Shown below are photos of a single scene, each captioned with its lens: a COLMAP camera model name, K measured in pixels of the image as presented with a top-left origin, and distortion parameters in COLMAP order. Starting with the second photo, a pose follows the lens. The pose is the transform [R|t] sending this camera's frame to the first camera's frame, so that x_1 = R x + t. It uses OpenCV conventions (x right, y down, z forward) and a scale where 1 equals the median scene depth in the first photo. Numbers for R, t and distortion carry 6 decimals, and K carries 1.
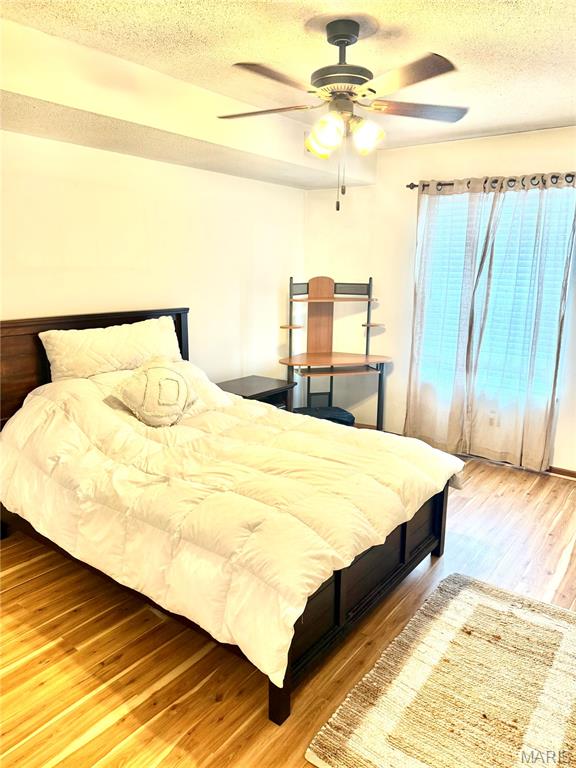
lens RADIAL K [[536.3, 0, 287.2], [0, 536.3, 388.0], [0, 0, 1]] dist [0.127939, -0.138059]
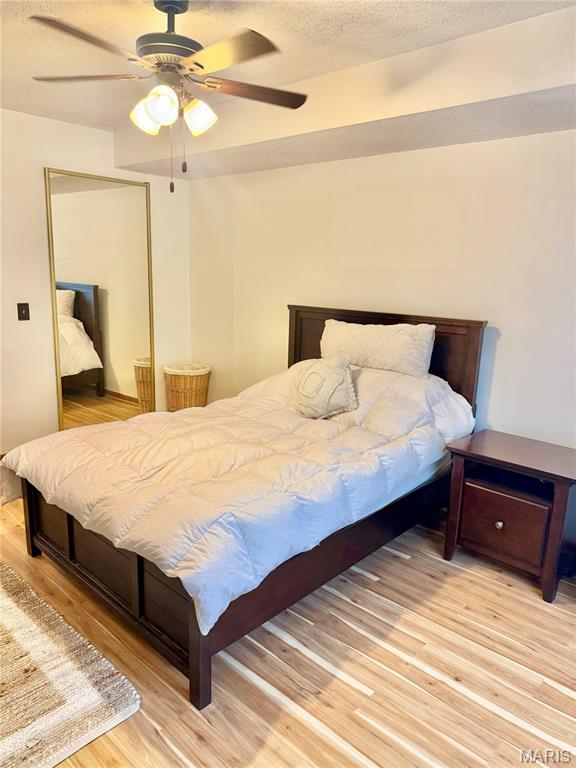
lens RADIAL K [[536.3, 0, 287.2], [0, 536.3, 388.0], [0, 0, 1]] dist [0.127939, -0.138059]
pose [[-0.103505, 0.203130, -0.973666, 1.023274], [-0.254957, 0.940798, 0.223376, -0.263969], [0.961397, 0.271364, -0.045588, 1.289994]]
